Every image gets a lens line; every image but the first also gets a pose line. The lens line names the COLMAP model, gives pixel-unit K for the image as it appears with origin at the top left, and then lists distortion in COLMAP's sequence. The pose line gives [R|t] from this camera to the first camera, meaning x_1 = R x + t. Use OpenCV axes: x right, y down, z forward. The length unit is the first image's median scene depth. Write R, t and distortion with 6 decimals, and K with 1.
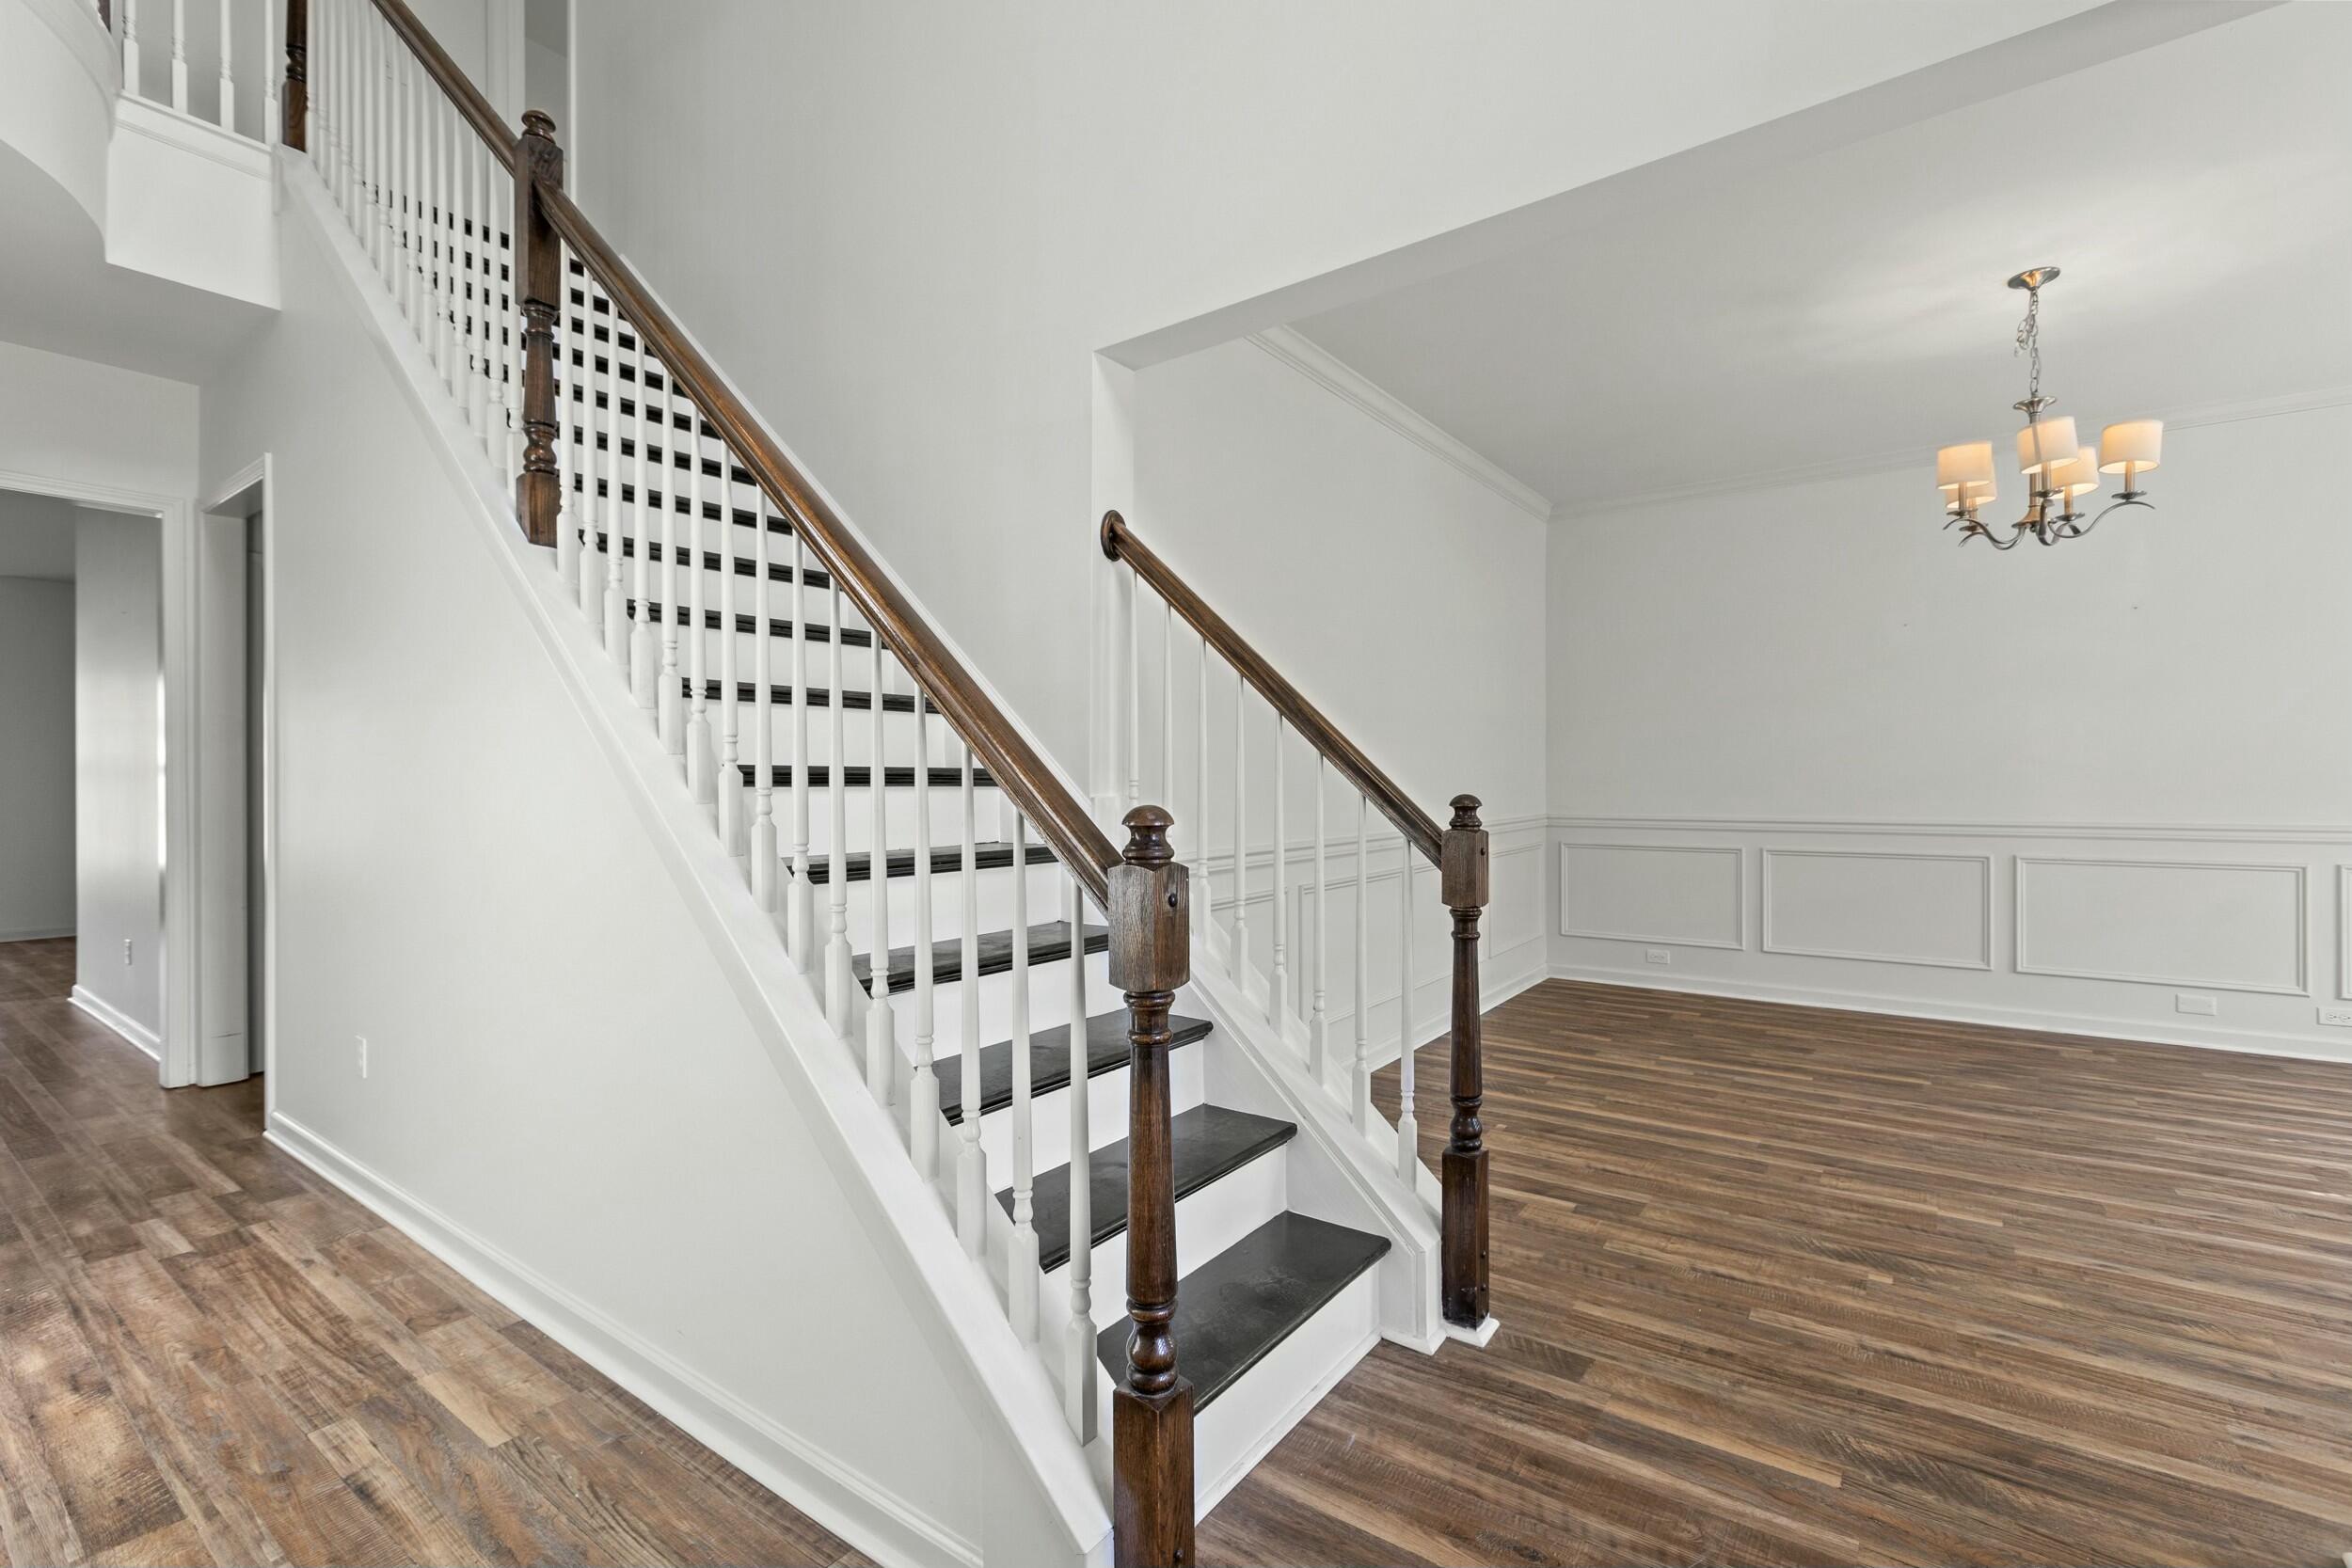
lens RADIAL K [[1048.3, 0, 1183.4], [0, 1048.3, 782.8], [0, 0, 1]] dist [0.003625, -0.001336]
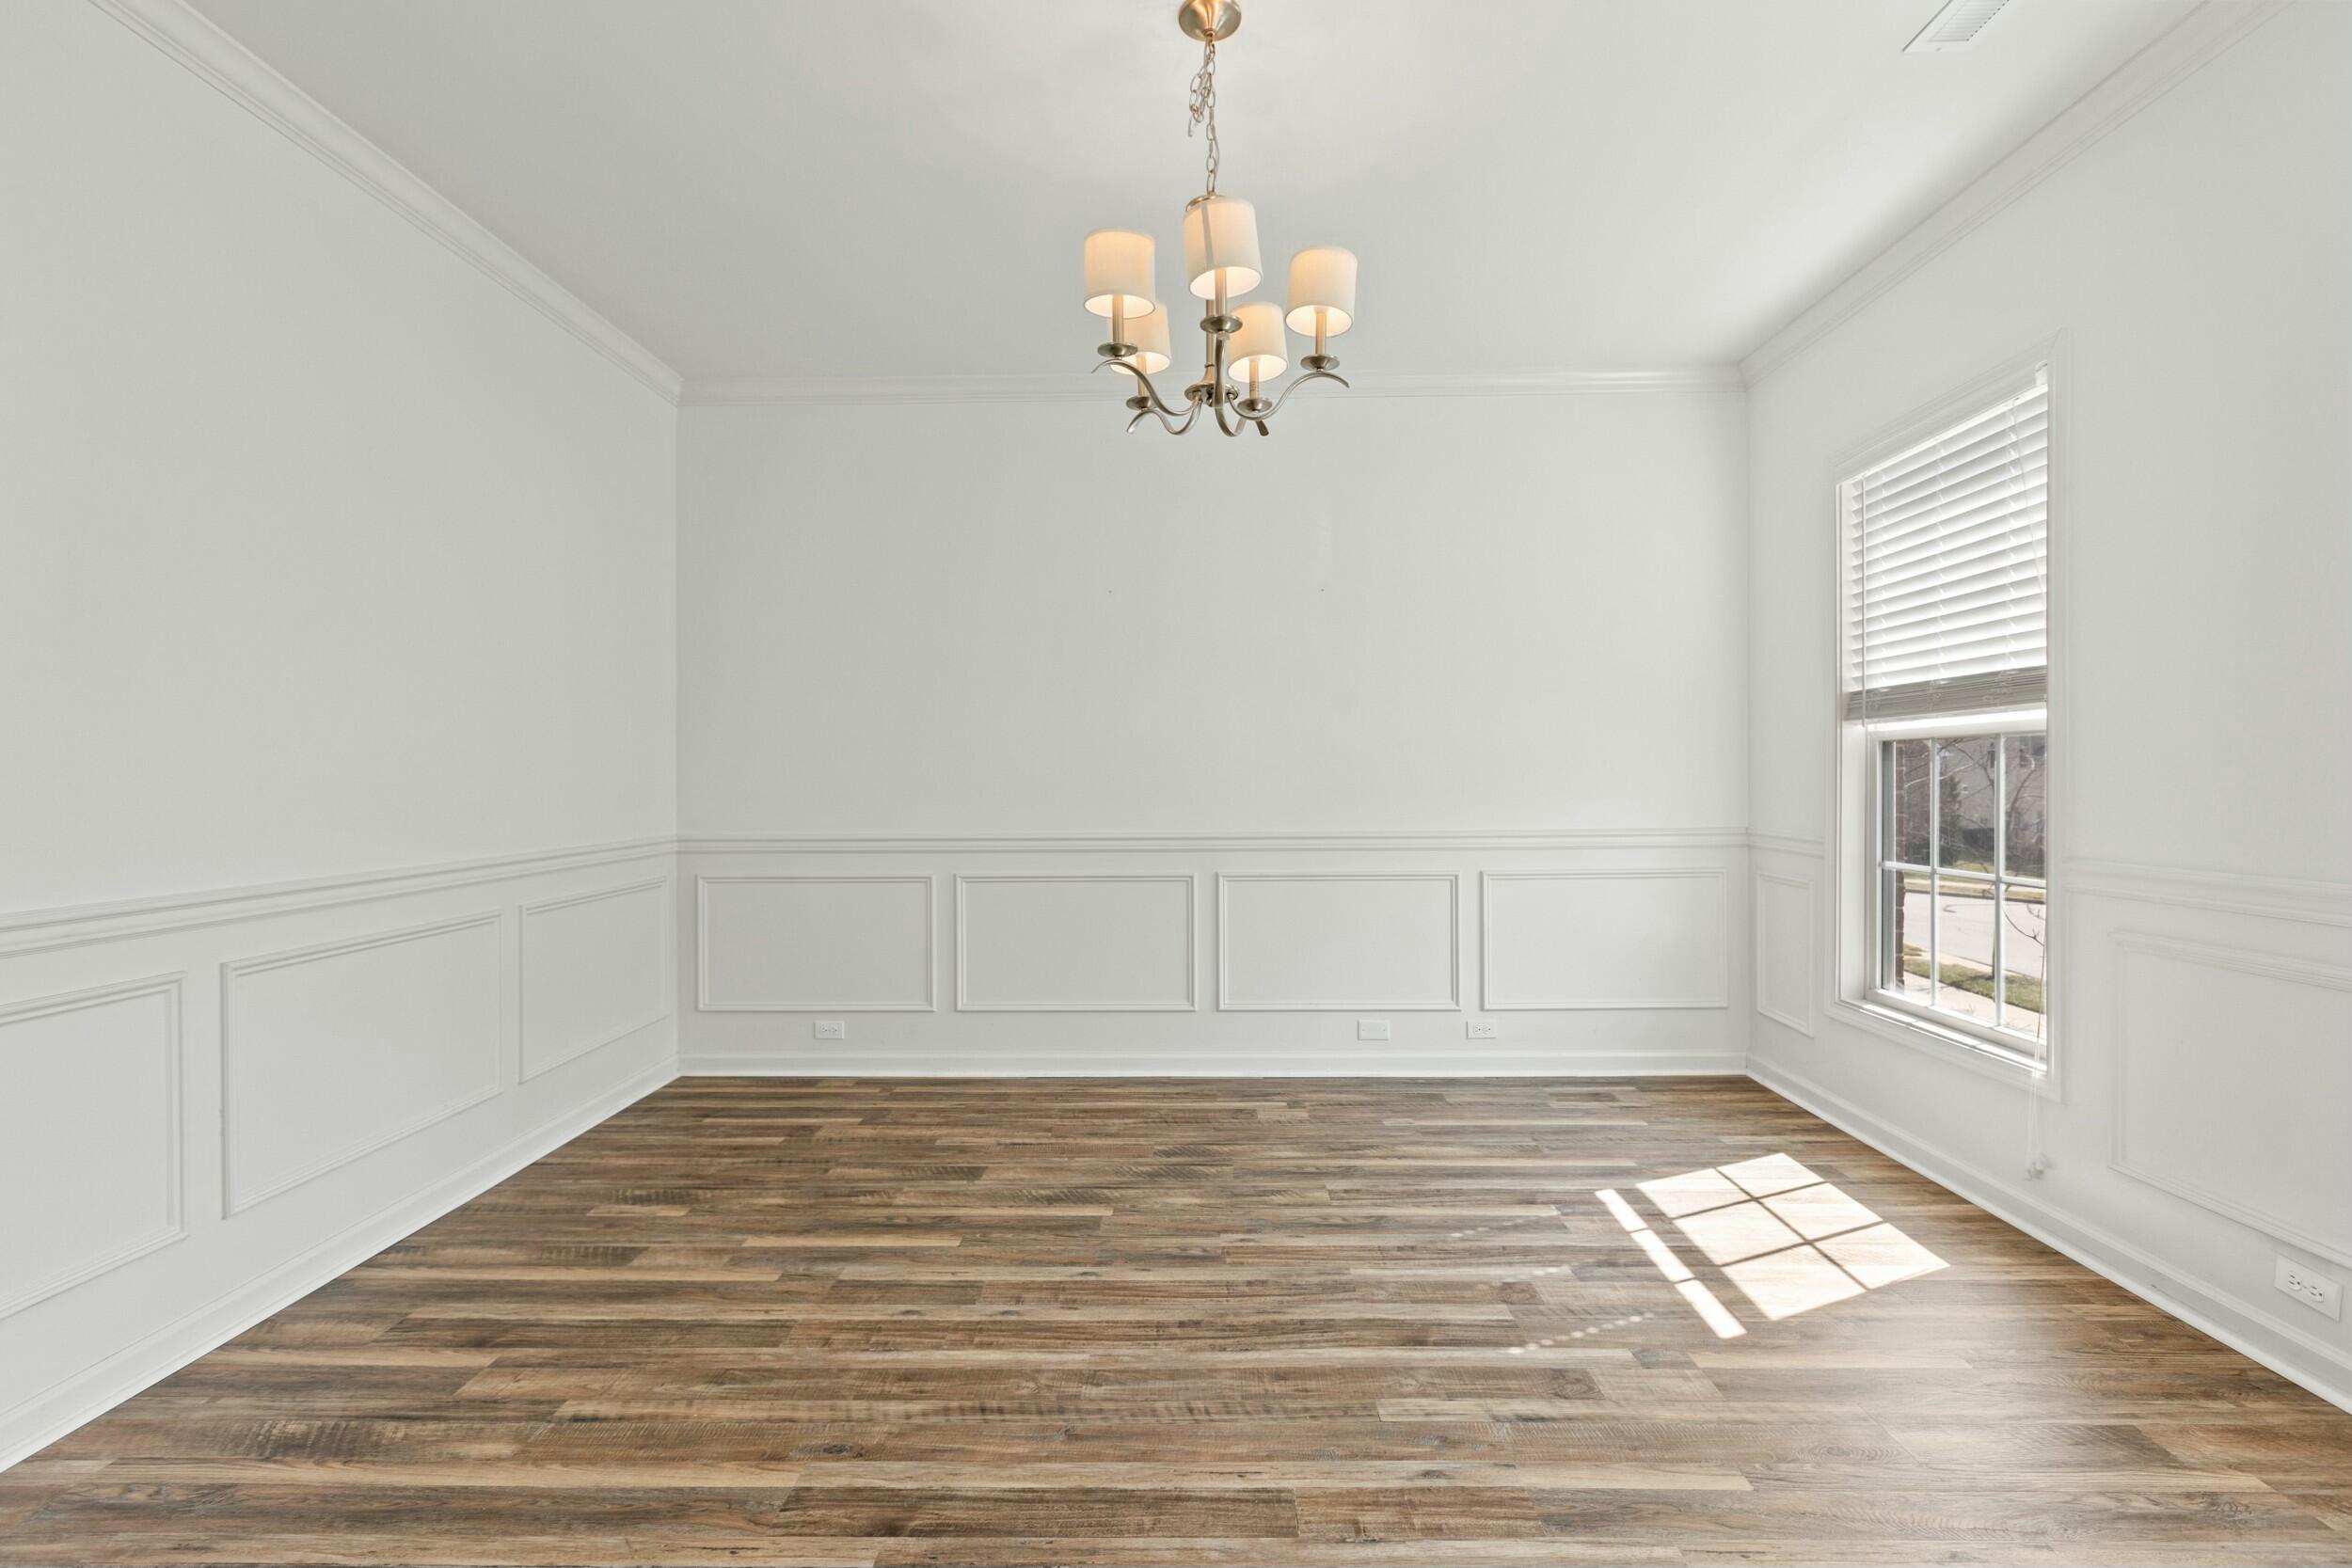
lens RADIAL K [[1048.3, 0, 1183.4], [0, 1048.3, 782.8], [0, 0, 1]] dist [0.003625, -0.001336]
pose [[0.819734, -0.002058, 0.572740, 0.298766], [0.004202, 0.999988, -0.002420, -0.001376], [-0.572729, 0.004390, 0.819733, 0.337629]]
